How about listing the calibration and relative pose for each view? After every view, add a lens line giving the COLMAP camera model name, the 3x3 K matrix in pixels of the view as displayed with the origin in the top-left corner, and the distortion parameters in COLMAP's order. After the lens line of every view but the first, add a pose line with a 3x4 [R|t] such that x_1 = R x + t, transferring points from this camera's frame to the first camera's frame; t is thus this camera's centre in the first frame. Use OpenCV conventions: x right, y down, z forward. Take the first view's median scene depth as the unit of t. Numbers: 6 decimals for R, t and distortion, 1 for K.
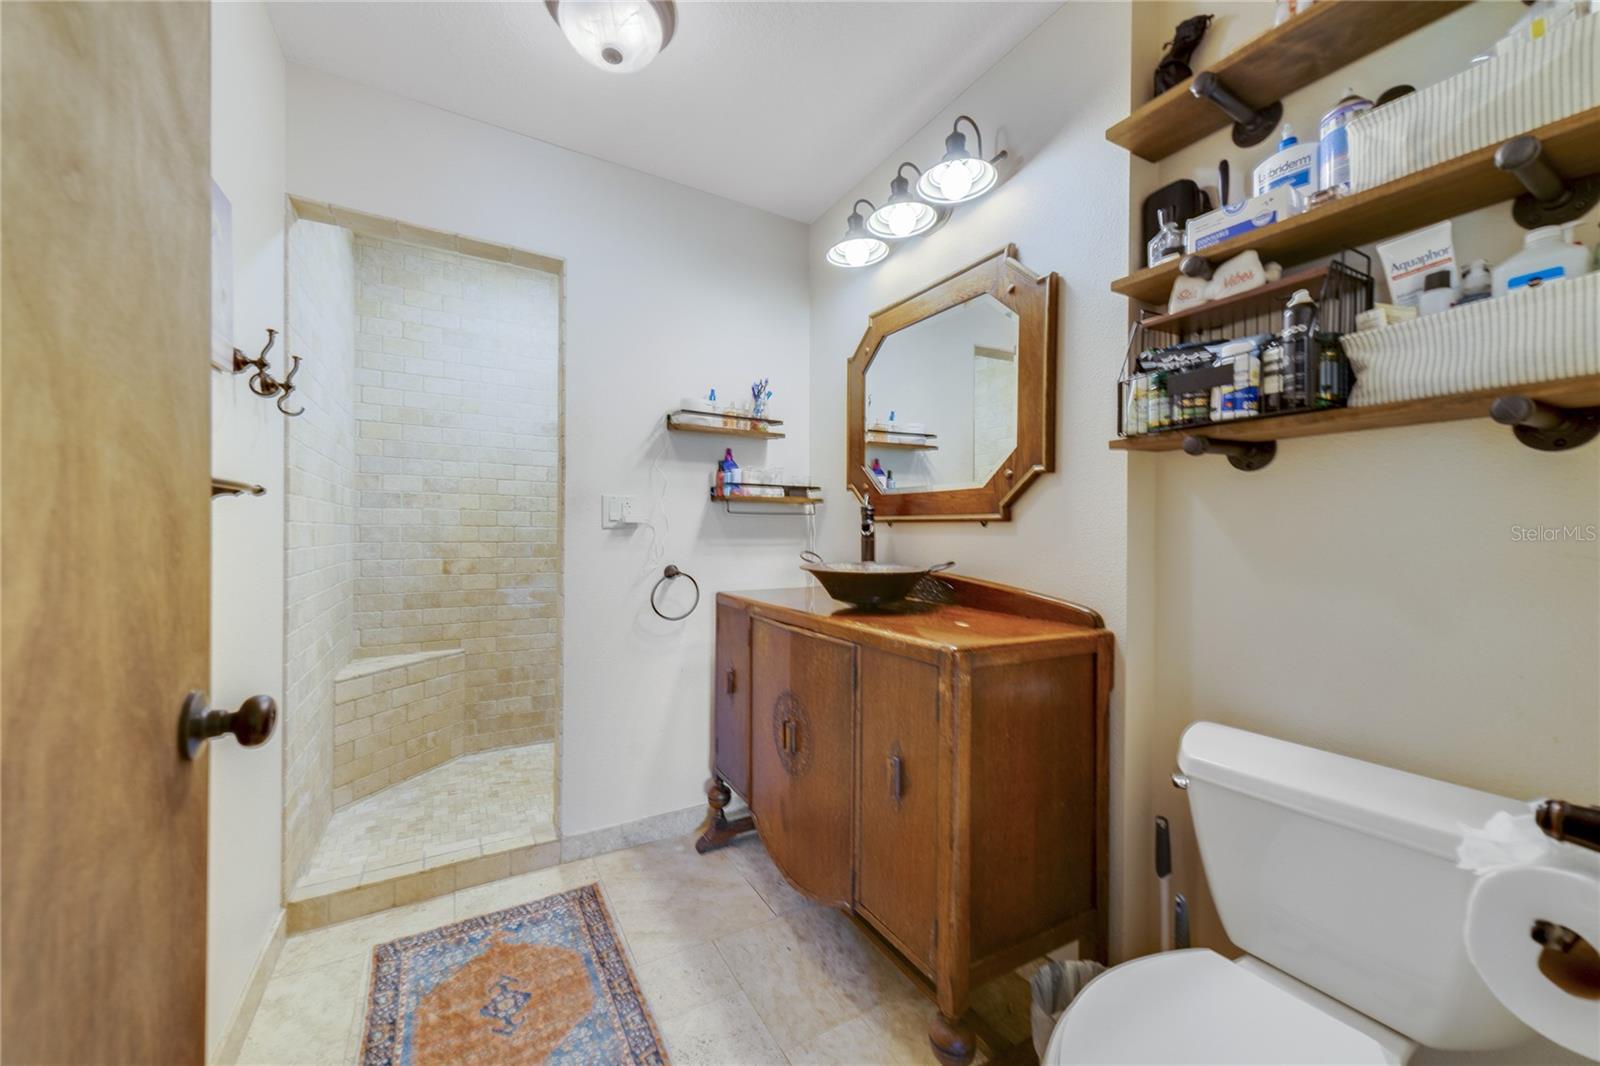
lens RADIAL K [[620.0, 0, 814.6], [0, 620.0, 530.4], [0, 0, 1]] dist [-0.002253, 0.000214]
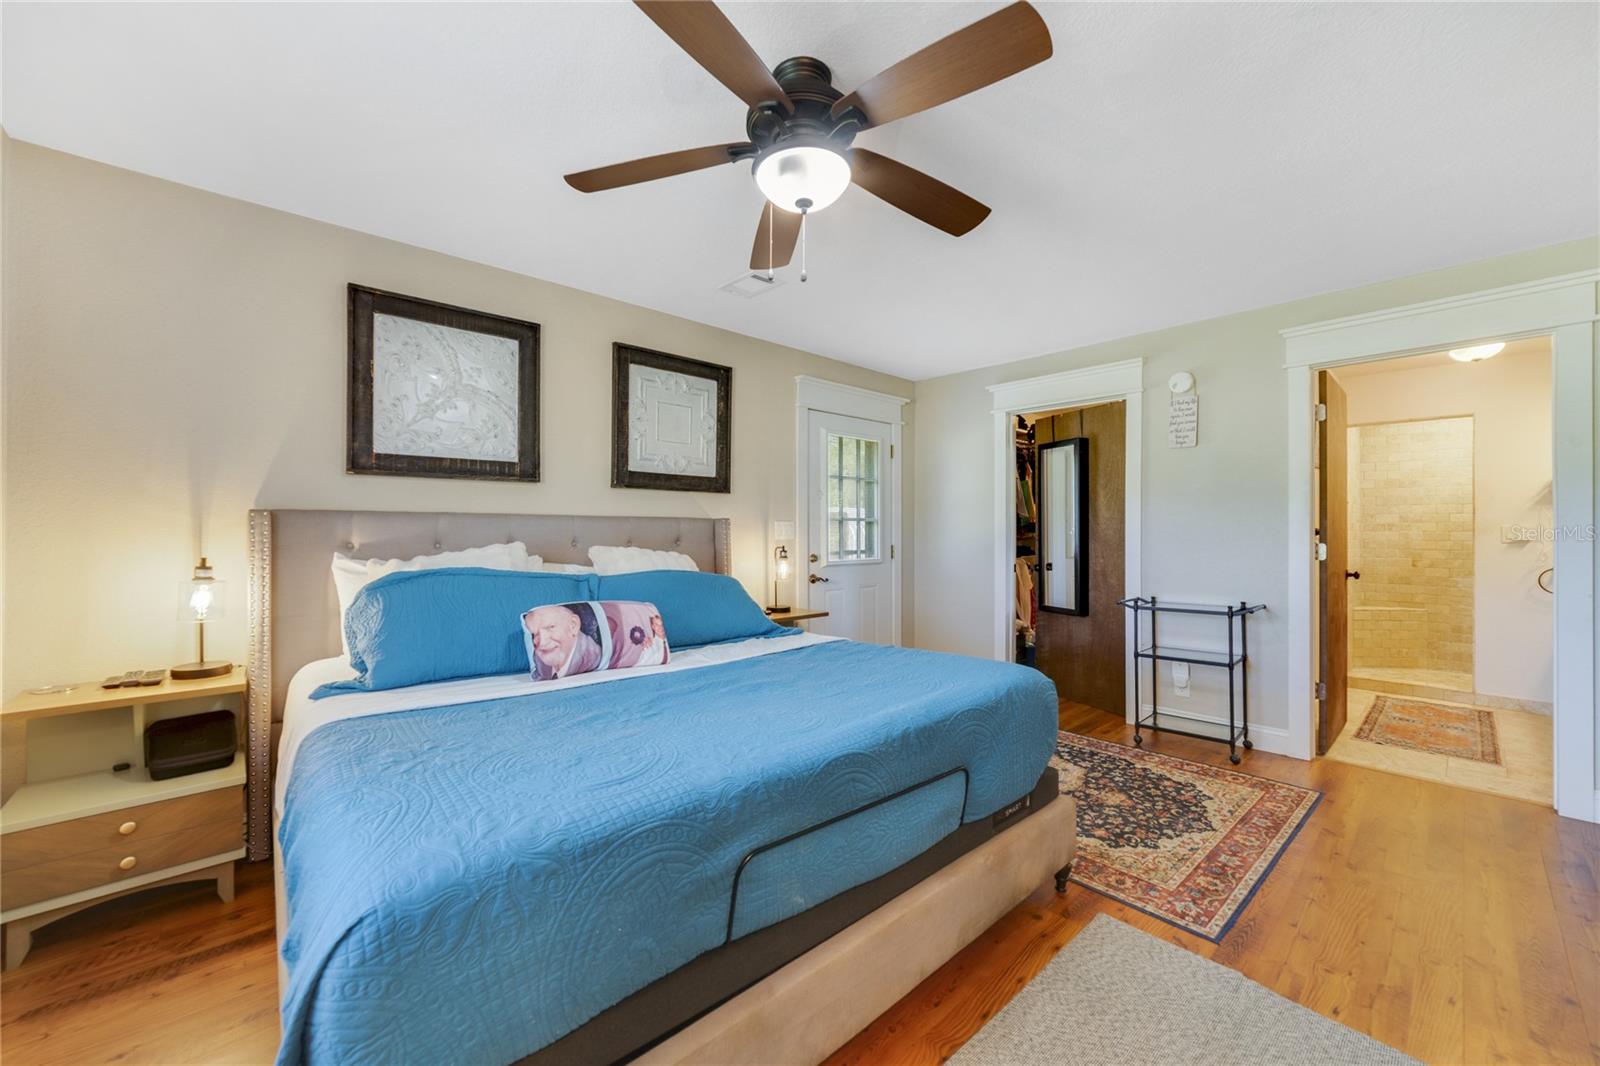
lens RADIAL K [[620.0, 0, 813.8], [0, 620.0, 534.0], [0, 0, 1]] dist [-0.002253, 0.000214]
pose [[0.232833, -0.009347, -0.972472, 0.778833], [0.001951, 0.999956, -0.009144, -0.014012], [0.972515, 0.000232, 0.232841, -1.163154]]
